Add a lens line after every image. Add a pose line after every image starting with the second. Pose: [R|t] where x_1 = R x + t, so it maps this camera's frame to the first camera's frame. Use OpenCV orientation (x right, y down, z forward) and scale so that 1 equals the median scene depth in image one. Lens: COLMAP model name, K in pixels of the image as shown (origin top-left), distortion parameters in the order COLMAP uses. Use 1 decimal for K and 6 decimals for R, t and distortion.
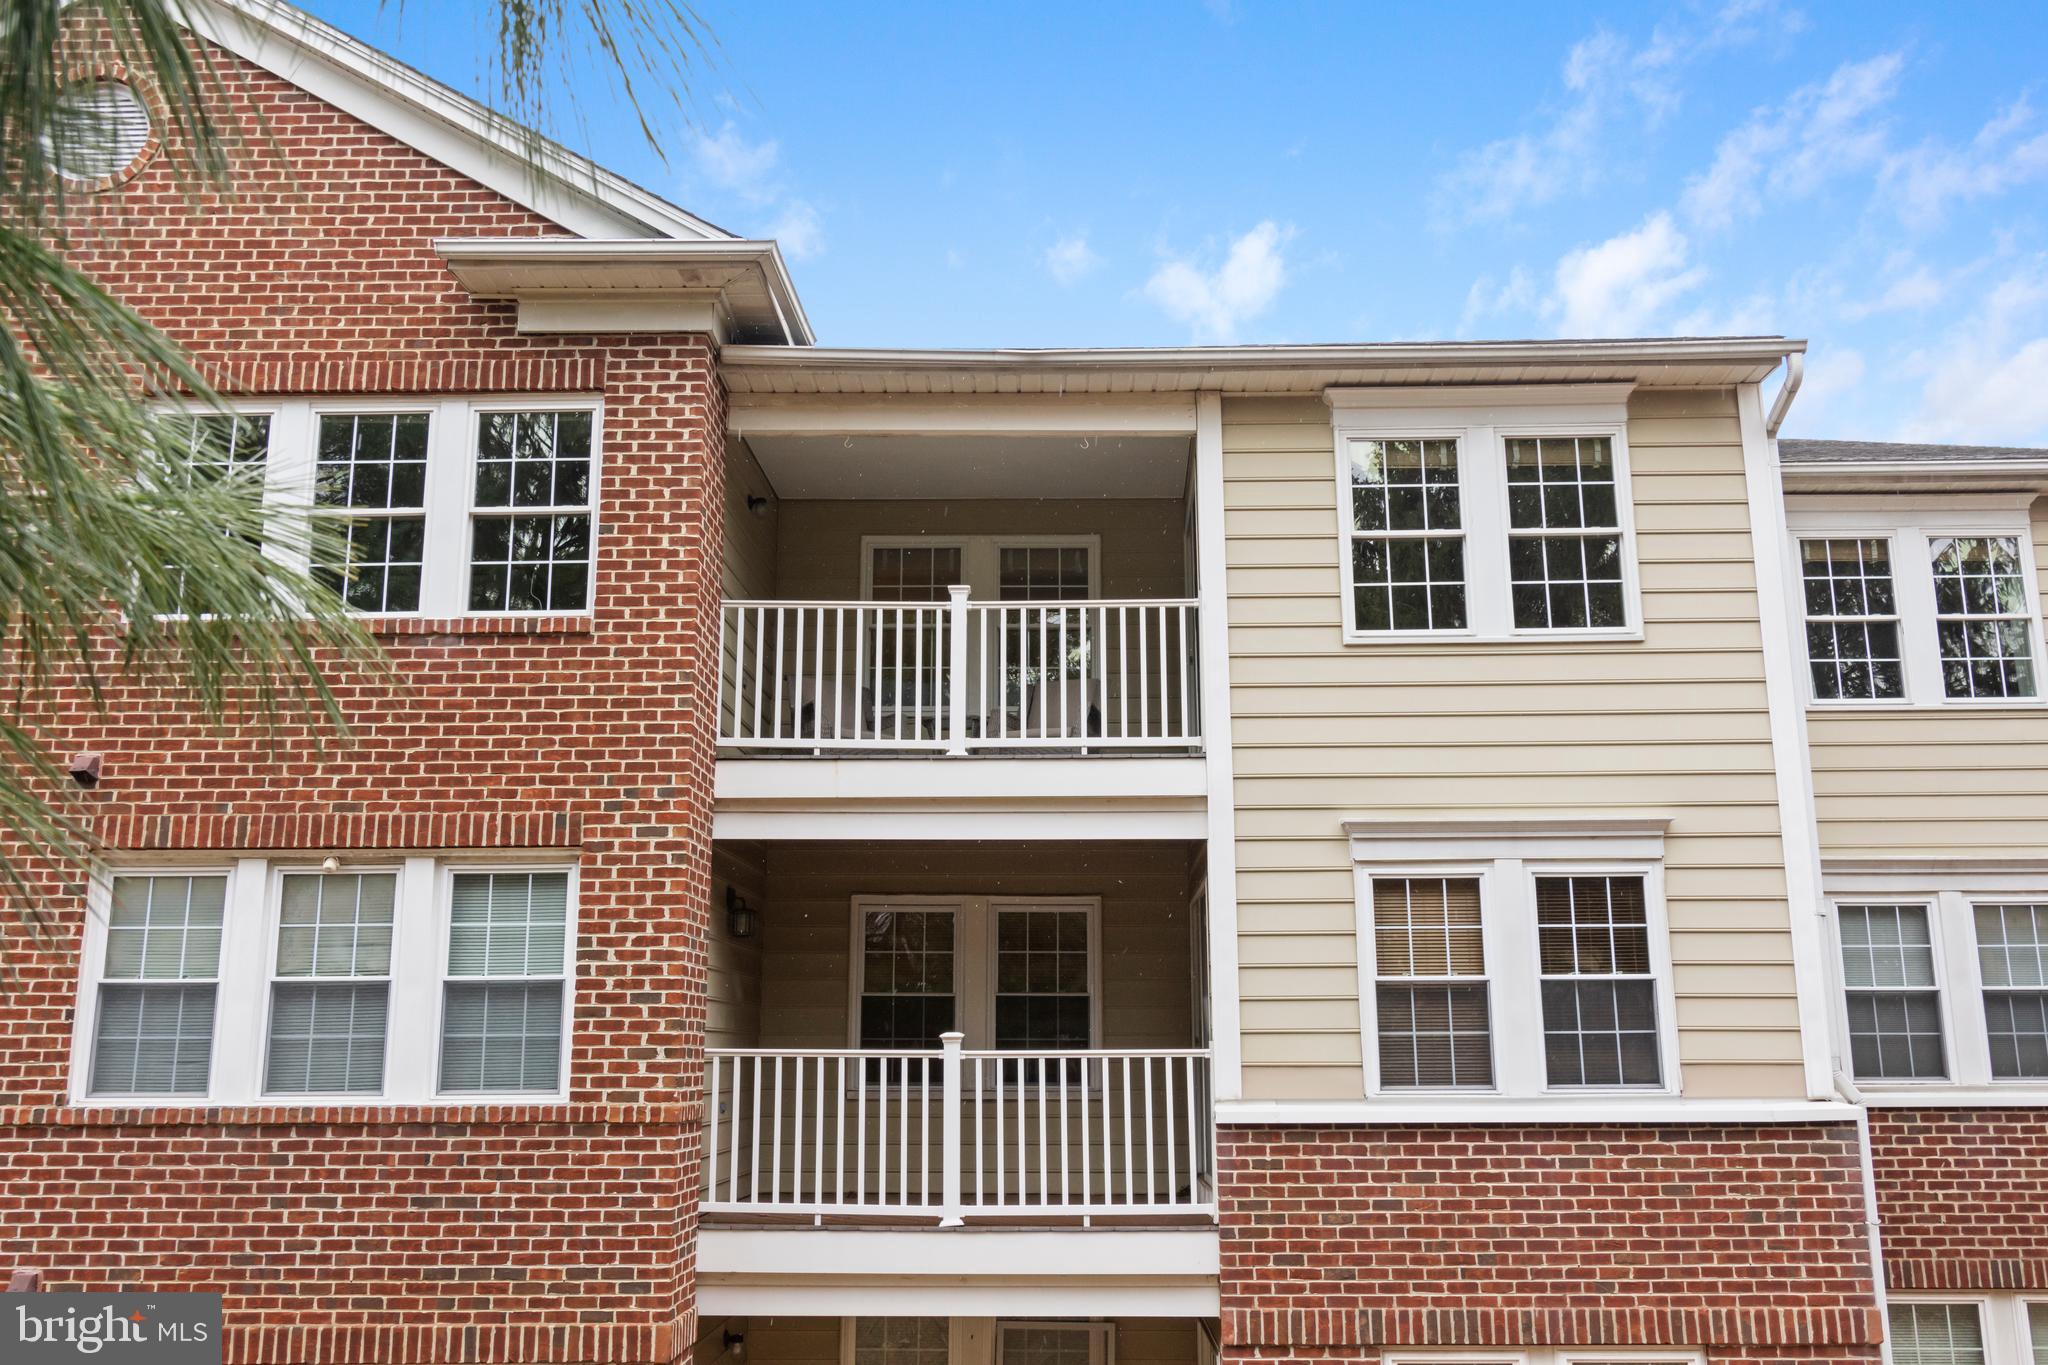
lens RADIAL K [[1748.2, 0, 1023.7], [0, 1748.2, 677.3], [0, 0, 1]] dist [-0.001111, 0.002020]
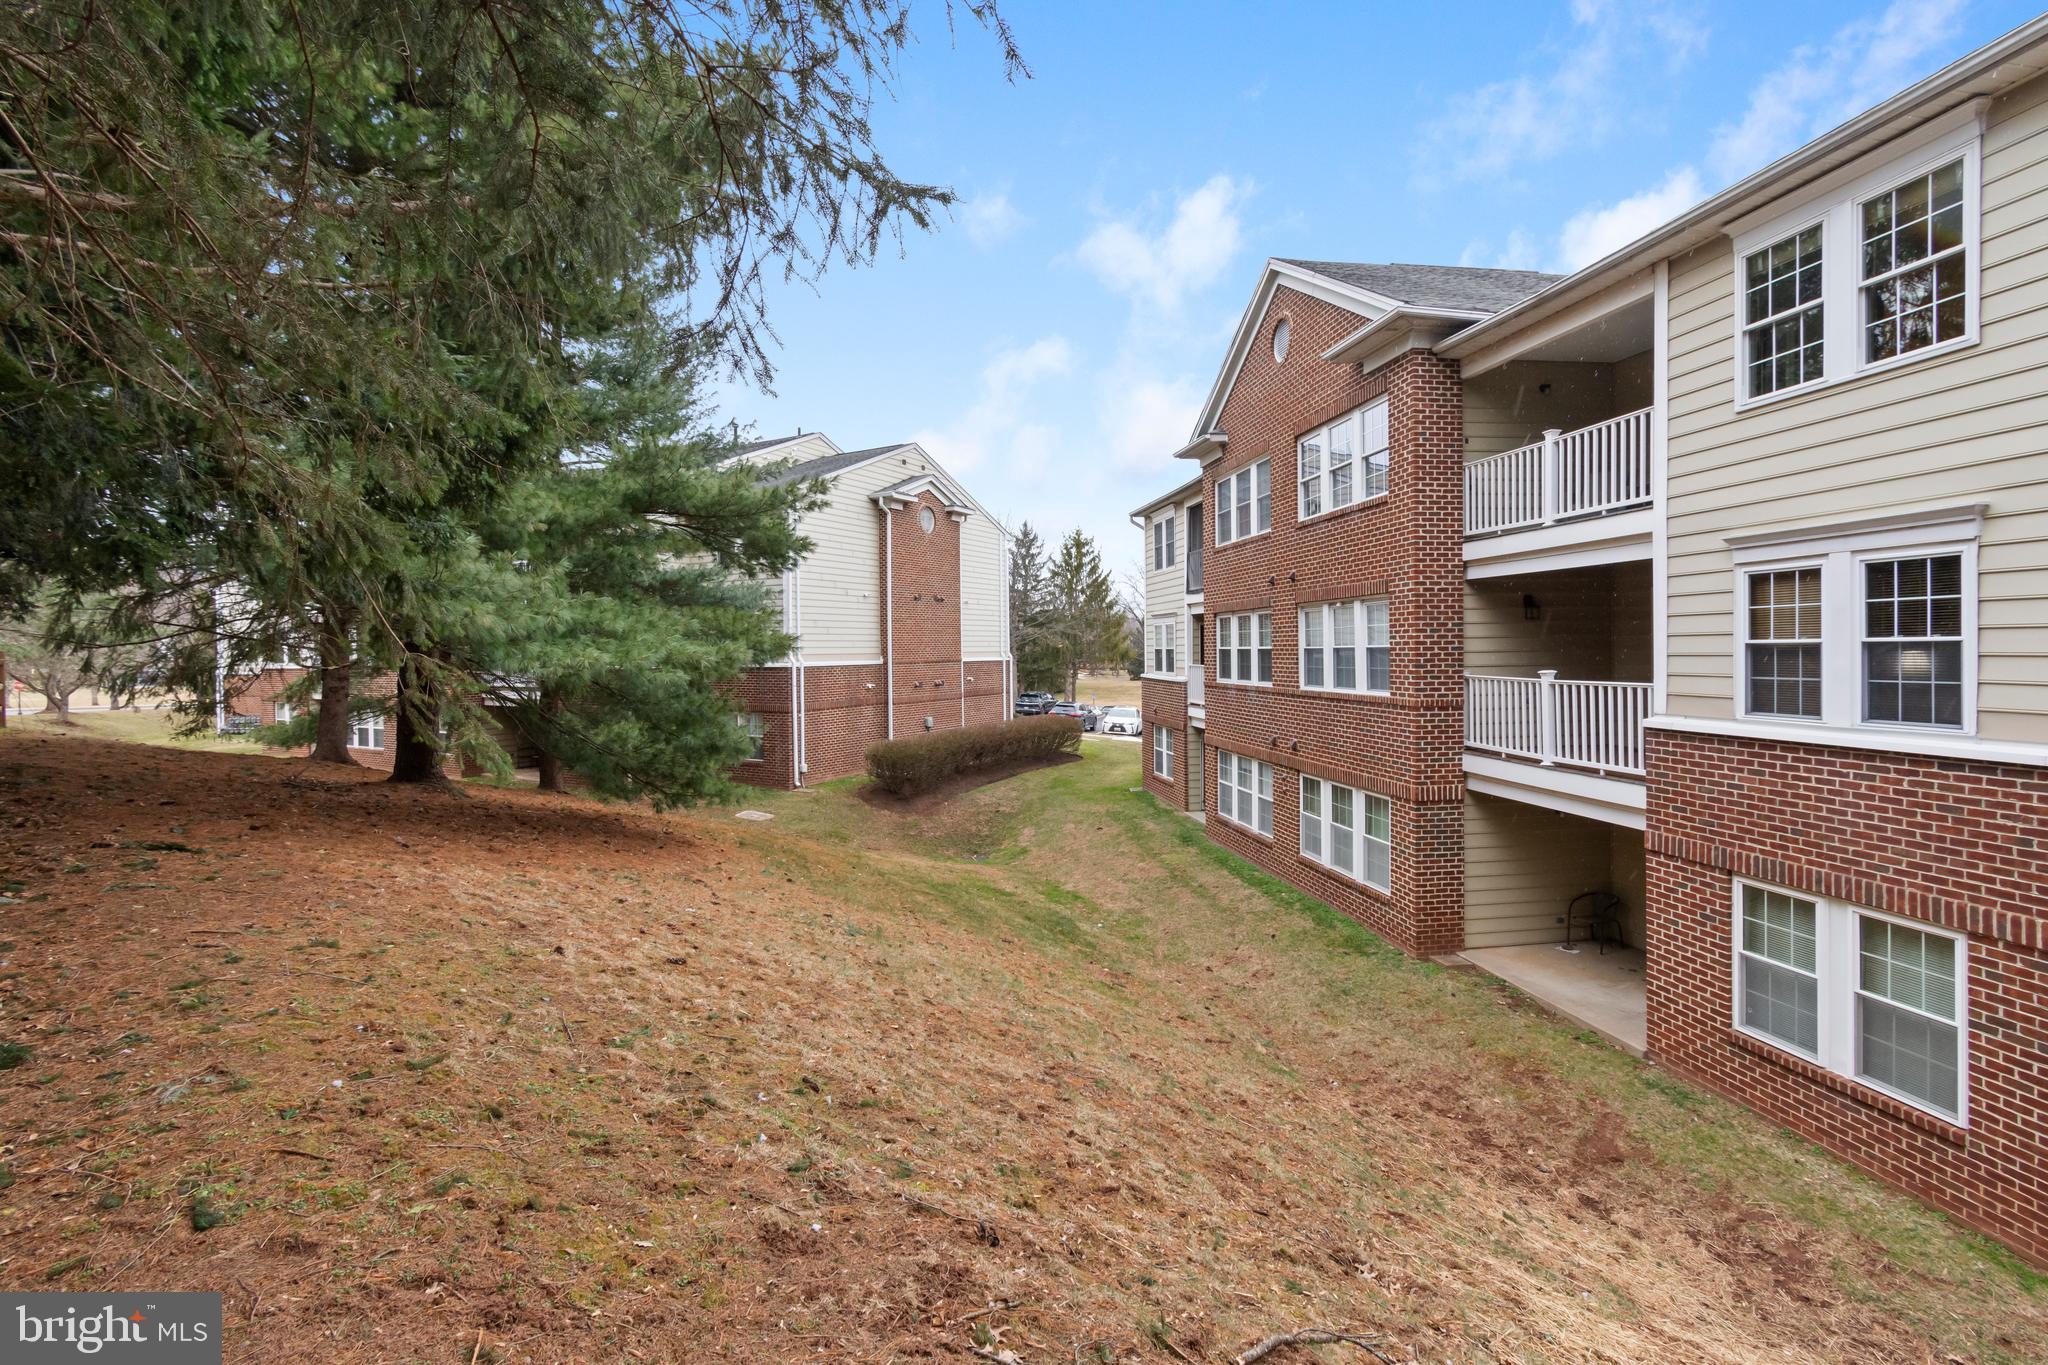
lens RADIAL K [[917.7, 0, 1024.9], [0, 917.7, 671.2], [0, 0, 1]] dist [0.004109, -0.001724]
pose [[0.173375, 0.023866, -0.984567, 0.877450], [0.225970, 0.972072, 0.063355, 0.008014], [0.958582, -0.233467, 0.163139, 0.278941]]
